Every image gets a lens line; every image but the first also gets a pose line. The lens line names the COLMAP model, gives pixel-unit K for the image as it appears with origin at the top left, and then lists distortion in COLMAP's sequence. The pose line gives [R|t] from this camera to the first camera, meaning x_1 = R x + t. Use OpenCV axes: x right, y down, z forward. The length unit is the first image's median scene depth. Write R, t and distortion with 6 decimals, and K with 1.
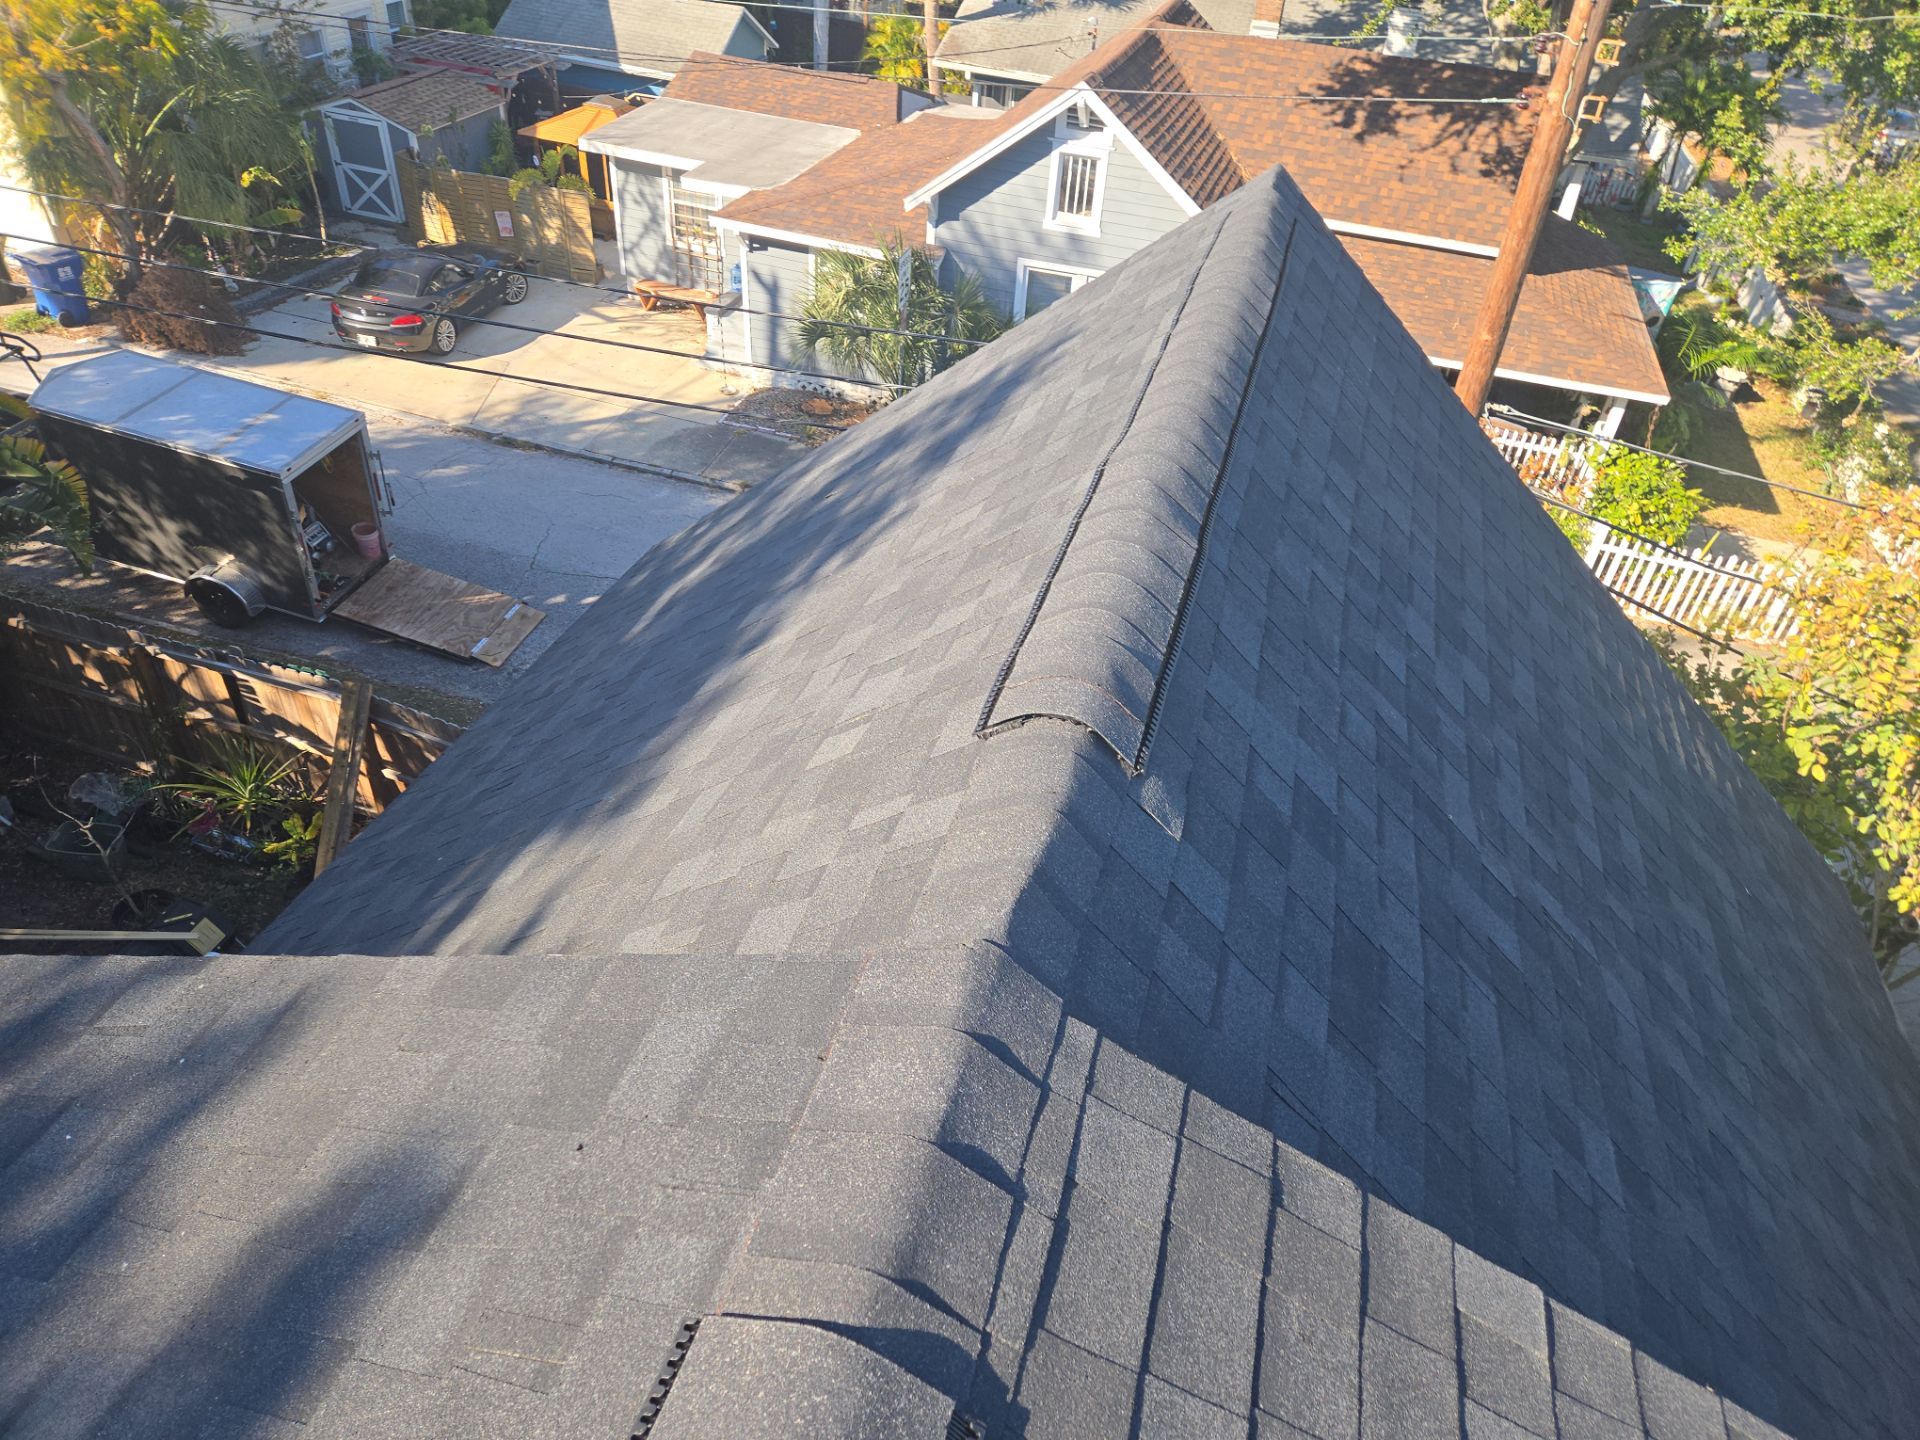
lens RADIAL K [[1262.8, 0, 956.0], [0, 1262.8, 714.5], [0, 0, 1]] dist [0.090988, -0.054795]
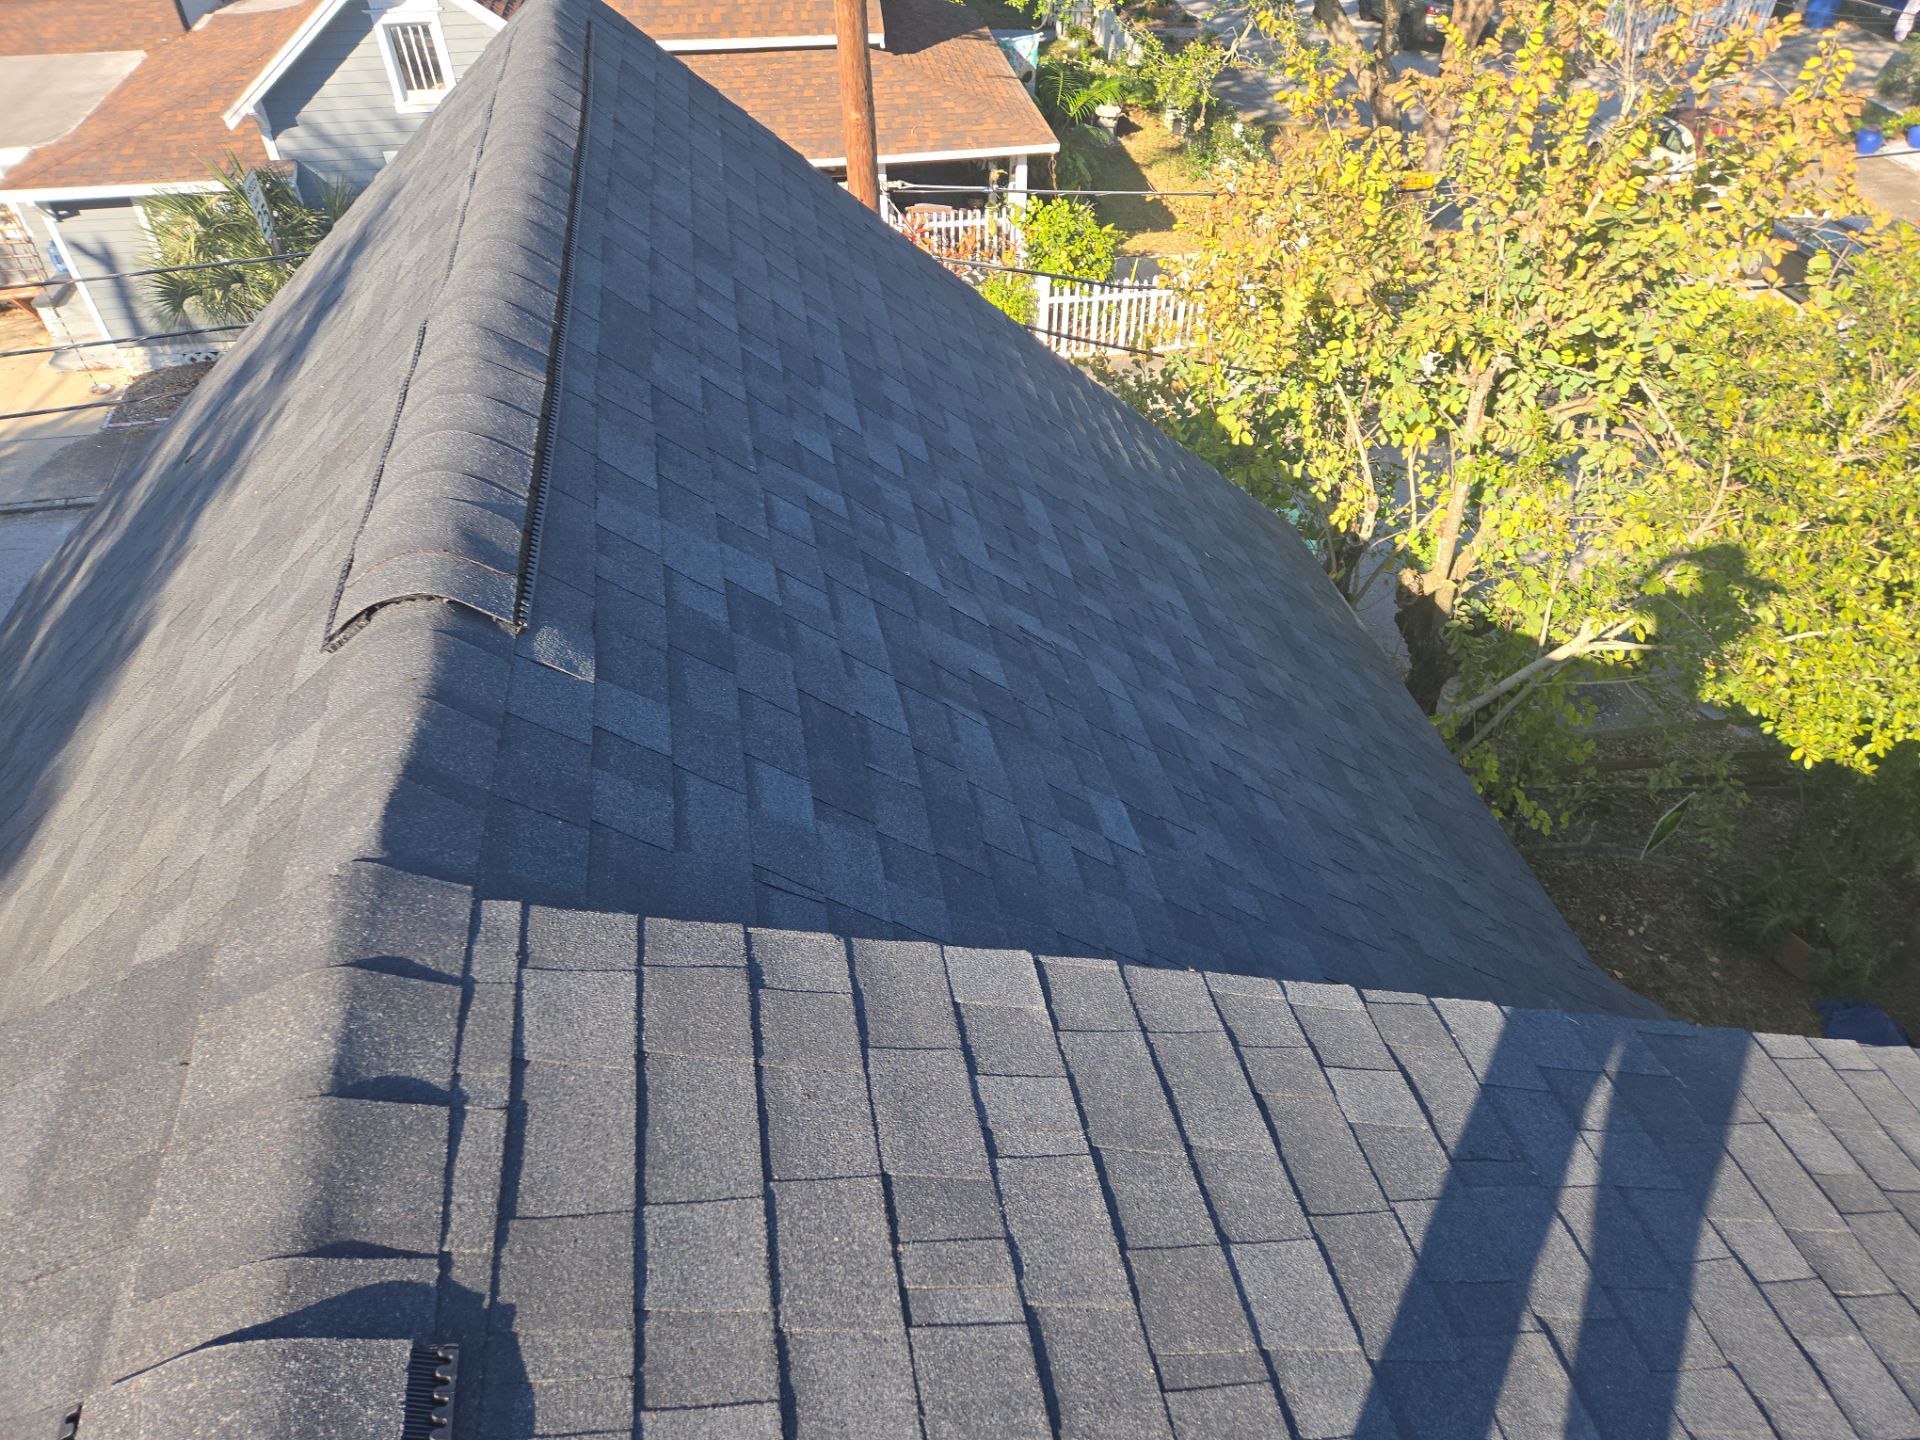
lens RADIAL K [[1272.1, 0, 922.4], [0, 1272.1, 713.2], [0, 0, 1]] dist [0.082815, -0.064556]
pose [[0.895450, -0.358239, 0.264263, 0.101389], [0.330427, 0.932674, 0.144699, 0.048143], [-0.298308, -0.042251, 0.953534, 0.019853]]
